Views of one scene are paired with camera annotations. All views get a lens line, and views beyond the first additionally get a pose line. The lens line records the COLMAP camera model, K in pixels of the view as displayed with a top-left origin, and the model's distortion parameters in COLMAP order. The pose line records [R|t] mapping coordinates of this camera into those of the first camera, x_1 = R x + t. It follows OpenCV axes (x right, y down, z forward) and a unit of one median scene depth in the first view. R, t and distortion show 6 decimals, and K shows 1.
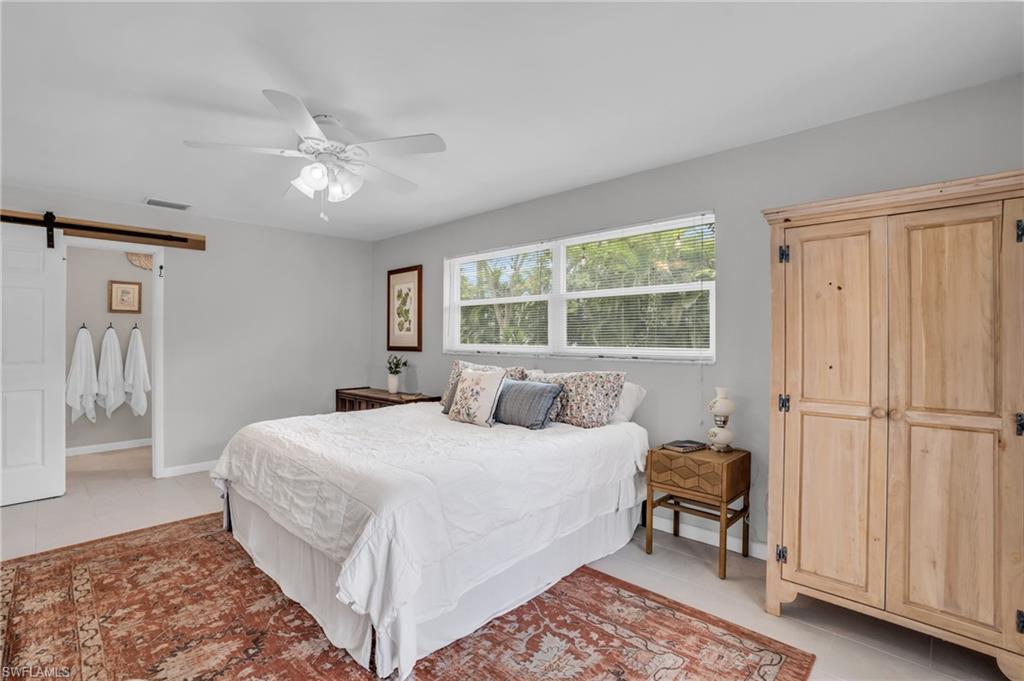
lens RADIAL K [[475.3, 0, 512.0], [0, 475.3, 340.5], [0, 0, 1]] dist [-0.068253, 0.026549]
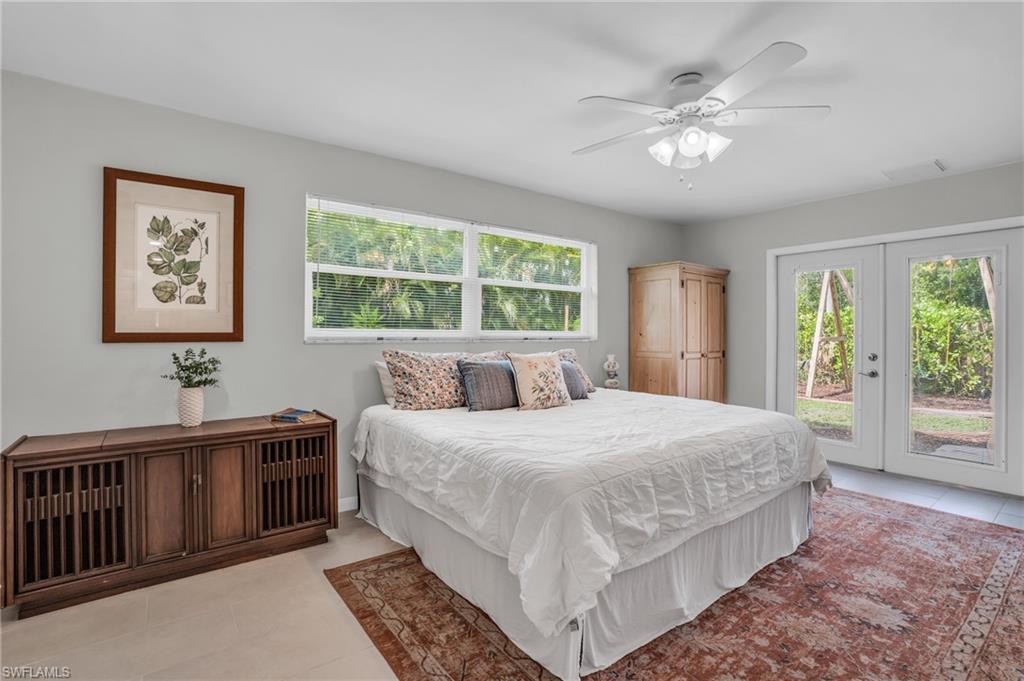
lens RADIAL K [[465.3, 0, 505.8], [0, 465.3, 336.0], [0, 0, 1]] dist [-0.069033, 0.023750]
pose [[0.175813, -0.005835, 0.984406, -1.038862], [0.001651, 0.999983, 0.005632, 0.022406], [-0.984422, 0.000635, 0.175819, 0.920602]]
